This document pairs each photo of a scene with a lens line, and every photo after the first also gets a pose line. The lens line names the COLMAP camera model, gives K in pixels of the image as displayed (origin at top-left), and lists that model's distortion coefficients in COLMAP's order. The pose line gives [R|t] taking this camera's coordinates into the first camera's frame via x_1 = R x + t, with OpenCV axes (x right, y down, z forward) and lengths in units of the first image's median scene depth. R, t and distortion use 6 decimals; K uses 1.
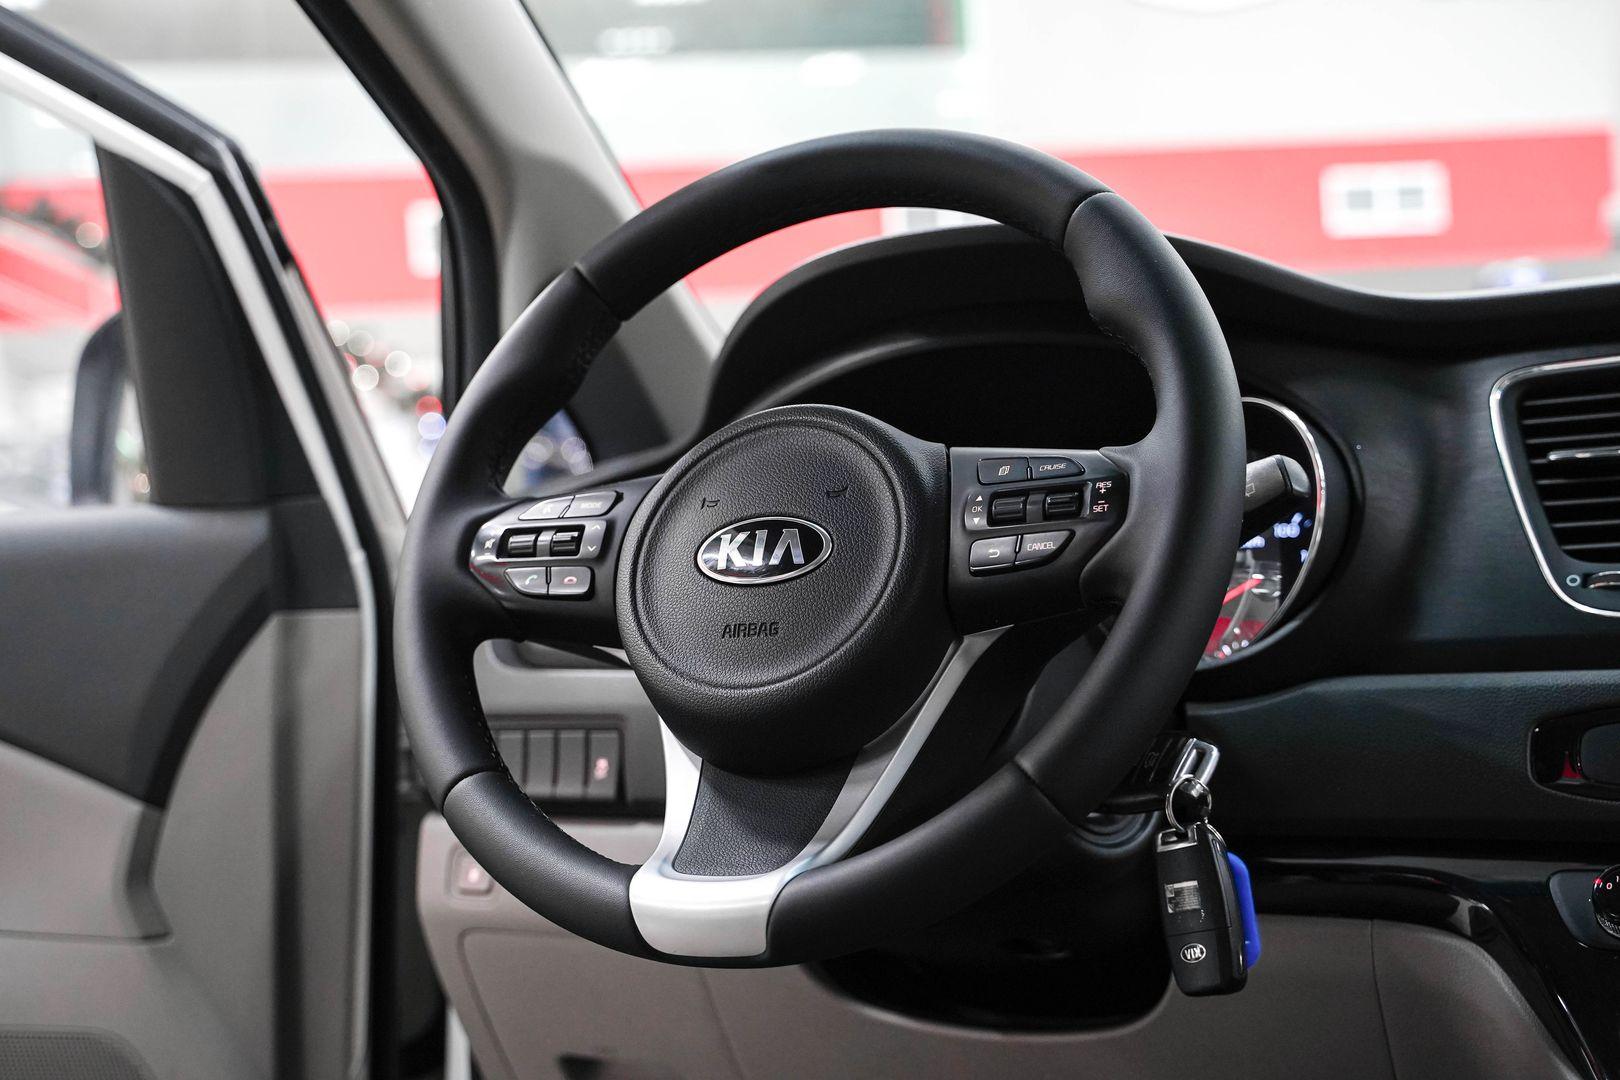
lens RADIAL K [[2203.7, 0, 772.6], [0, 2203.7, 536.7], [0, 0, 1]] dist [0.010294, -0.005235]
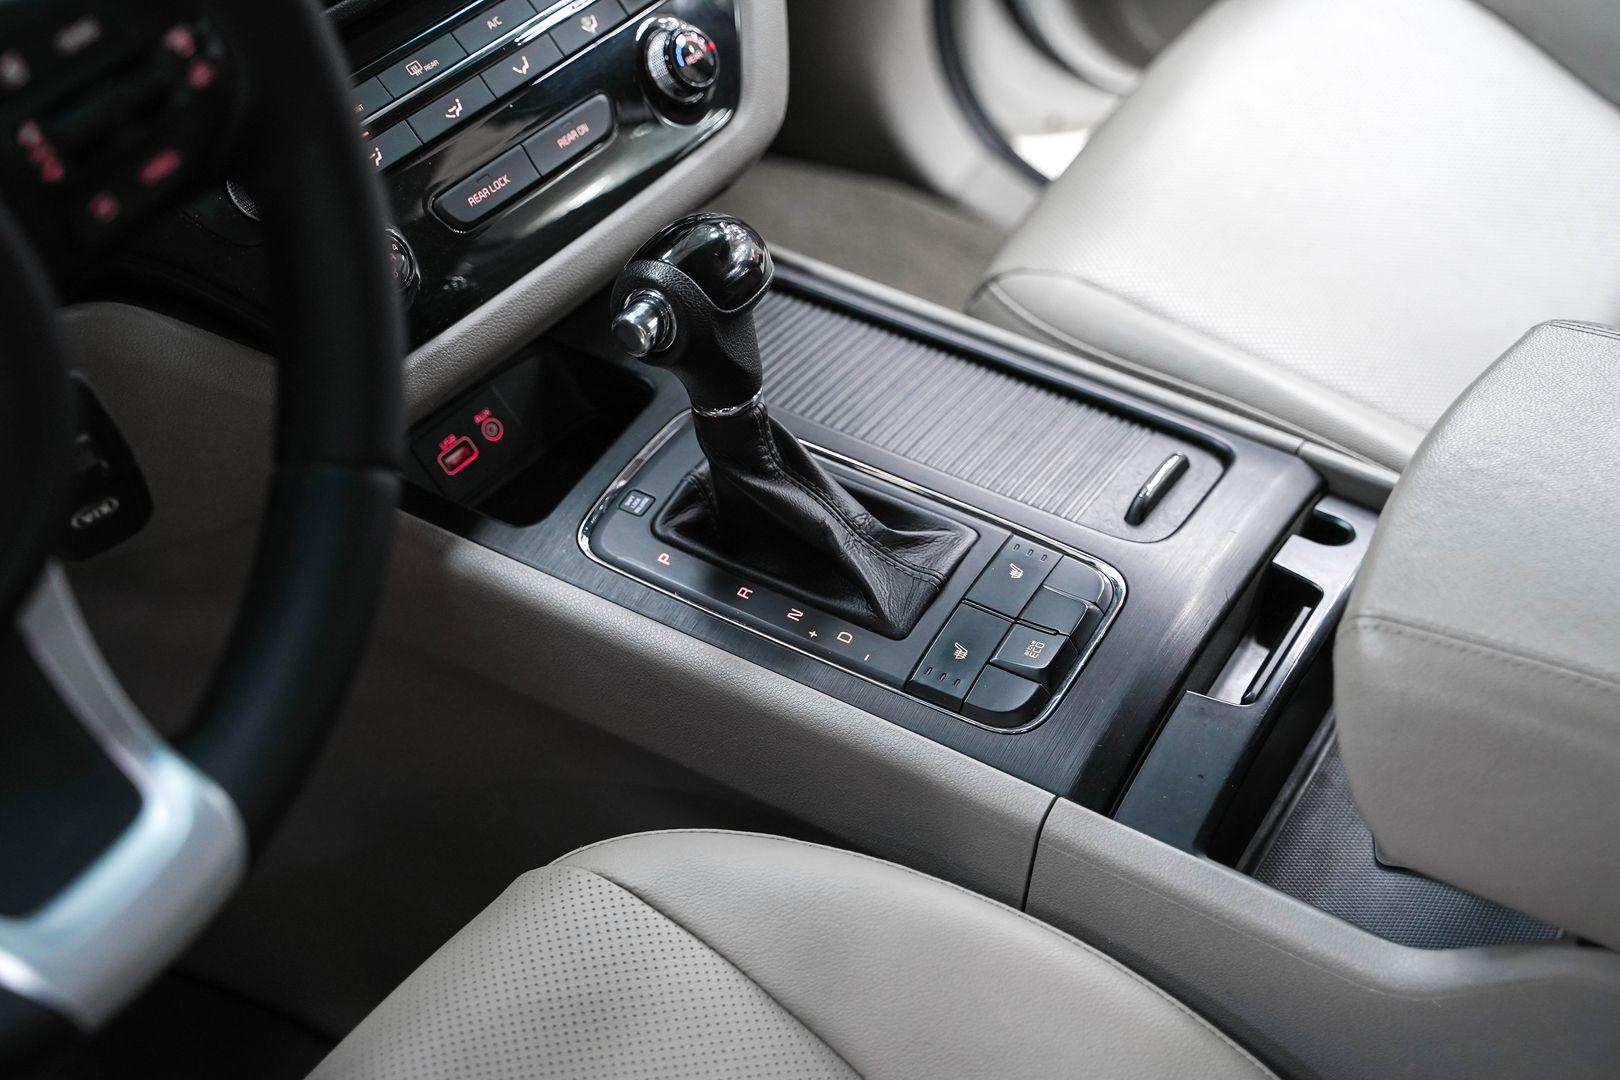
lens RADIAL K [[2395.1, 0, 810.0], [0, 2395.1, 540.0], [0, 0, 1]] dist [0.019952, 0.030972]
pose [[0.049462, -0.611686, 0.789553, -0.466078], [-0.029762, 0.789267, 0.613328, -0.326579], [-0.998333, -0.053835, 0.020834, 0.723969]]
